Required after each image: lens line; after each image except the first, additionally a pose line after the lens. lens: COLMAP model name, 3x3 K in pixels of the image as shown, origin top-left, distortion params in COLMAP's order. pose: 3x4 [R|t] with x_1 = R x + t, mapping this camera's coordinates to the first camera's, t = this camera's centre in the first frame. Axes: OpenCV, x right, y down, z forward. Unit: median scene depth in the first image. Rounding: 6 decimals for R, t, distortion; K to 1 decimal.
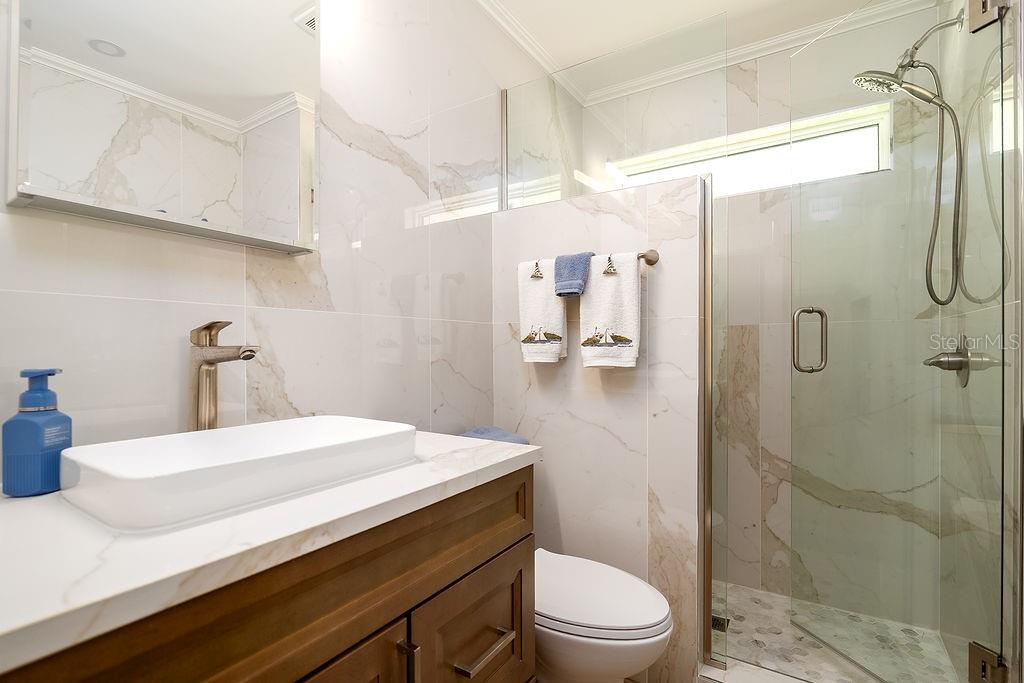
lens RADIAL K [[478.9, 0, 514.7], [0, 478.9, 351.1], [0, 0, 1]] dist [-0.007404, 0.000431]
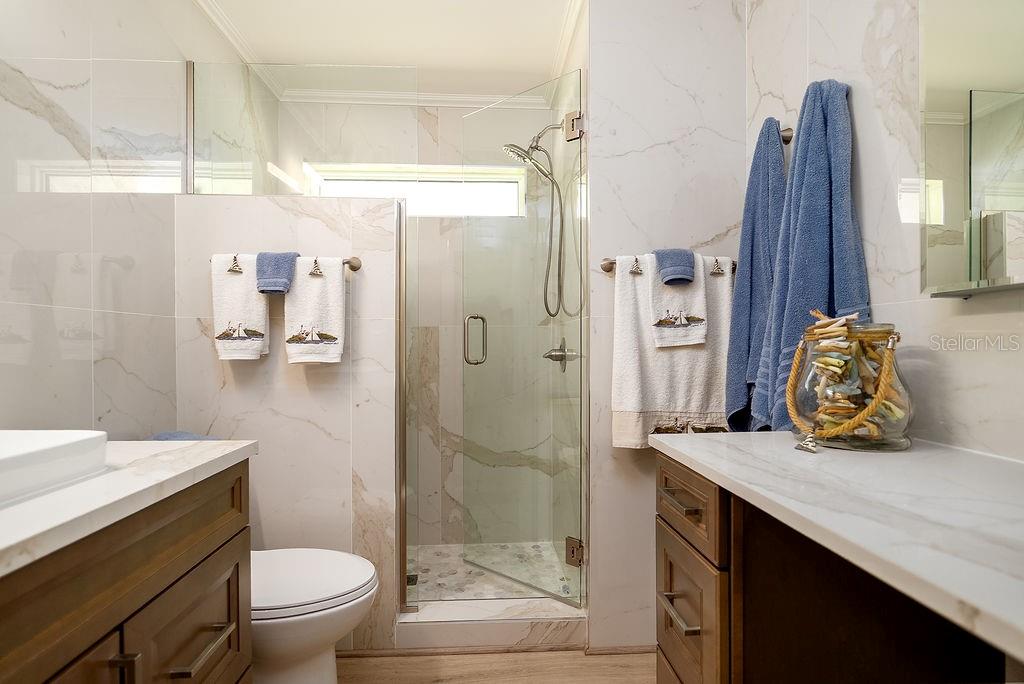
lens RADIAL K [[478.9, 0, 514.7], [0, 478.9, 351.6], [0, 0, 1]] dist [-0.007404, 0.000431]
pose [[0.798702, -0.004366, 0.601711, -0.081571], [0.001278, 0.999984, 0.005559, 0.002347], [-0.601725, -0.003671, 0.798695, -0.105534]]
